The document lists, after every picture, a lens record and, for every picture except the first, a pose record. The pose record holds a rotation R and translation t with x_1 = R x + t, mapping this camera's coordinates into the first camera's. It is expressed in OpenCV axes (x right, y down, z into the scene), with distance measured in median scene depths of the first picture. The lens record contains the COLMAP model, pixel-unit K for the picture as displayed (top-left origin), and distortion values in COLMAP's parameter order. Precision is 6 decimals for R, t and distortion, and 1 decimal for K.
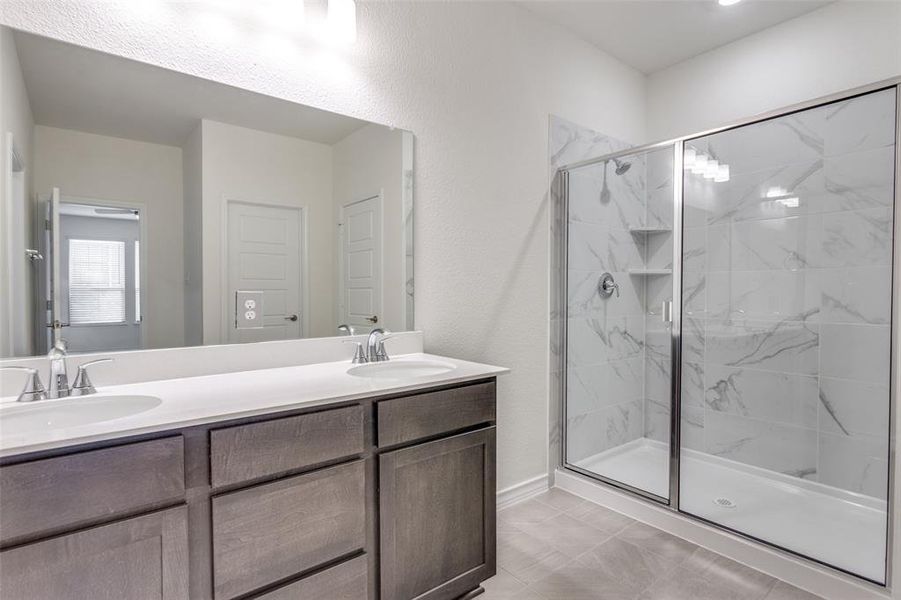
lens RADIAL K [[450.5, 0, 451.1], [0, 450.5, 302.9], [0, 0, 1]] dist [-0.000496, -0.000988]
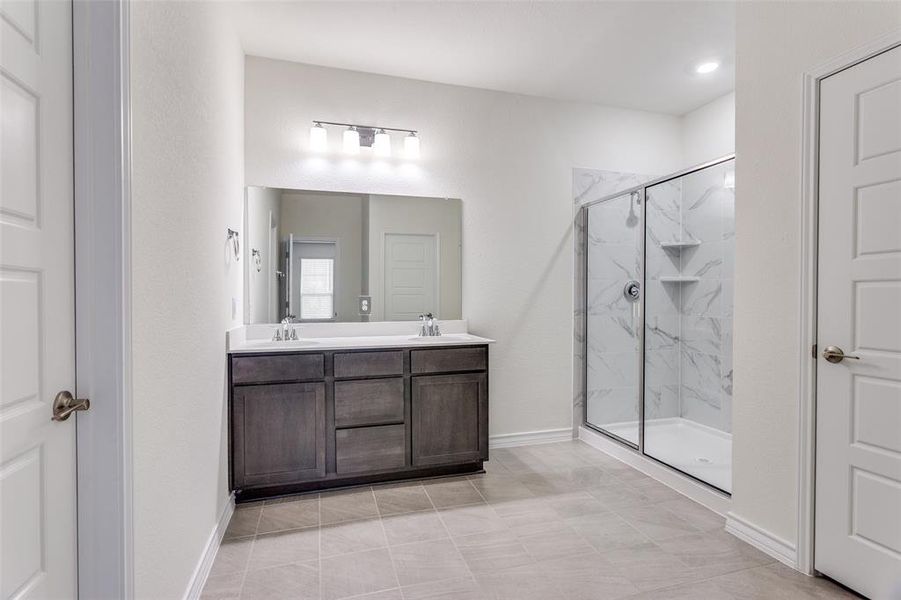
lens RADIAL K [[432.9, 0, 450.5], [0, 432.9, 300.0], [0, 0, 1]] dist [-0.034718, 0.000010]
pose [[0.931073, 0.002489, -0.364825, 0.346806], [-0.008340, 0.999861, -0.014463, 0.010446], [0.364738, 0.016509, 0.930964, -0.361889]]
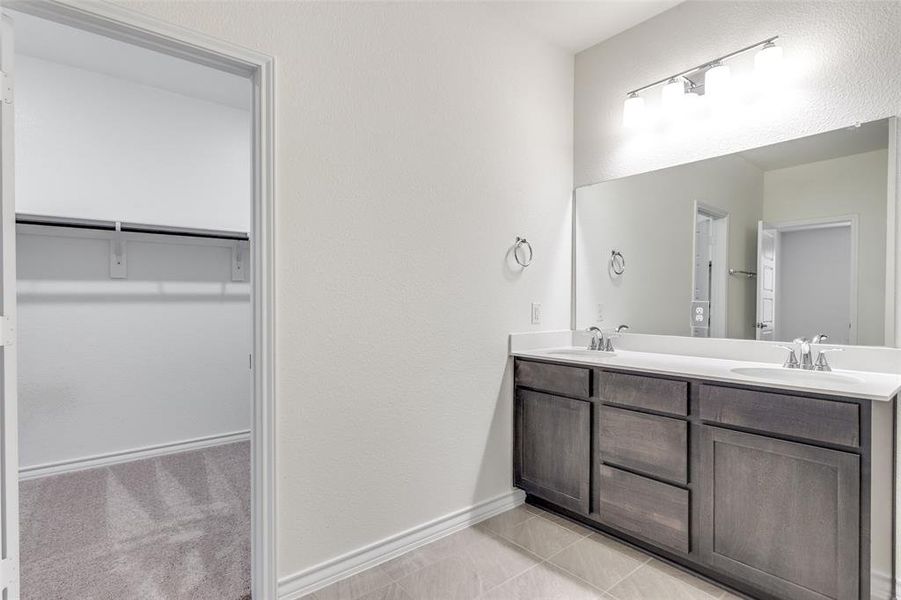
lens RADIAL K [[450.5, 0, 451.1], [0, 450.5, 302.9], [0, 0, 1]] dist [-0.000496, -0.000988]
pose [[0.025996, 0.006127, -0.999643, 0.568949], [-0.022918, 0.999722, 0.005531, -0.005786], [0.999399, 0.022766, 0.026129, 0.109250]]
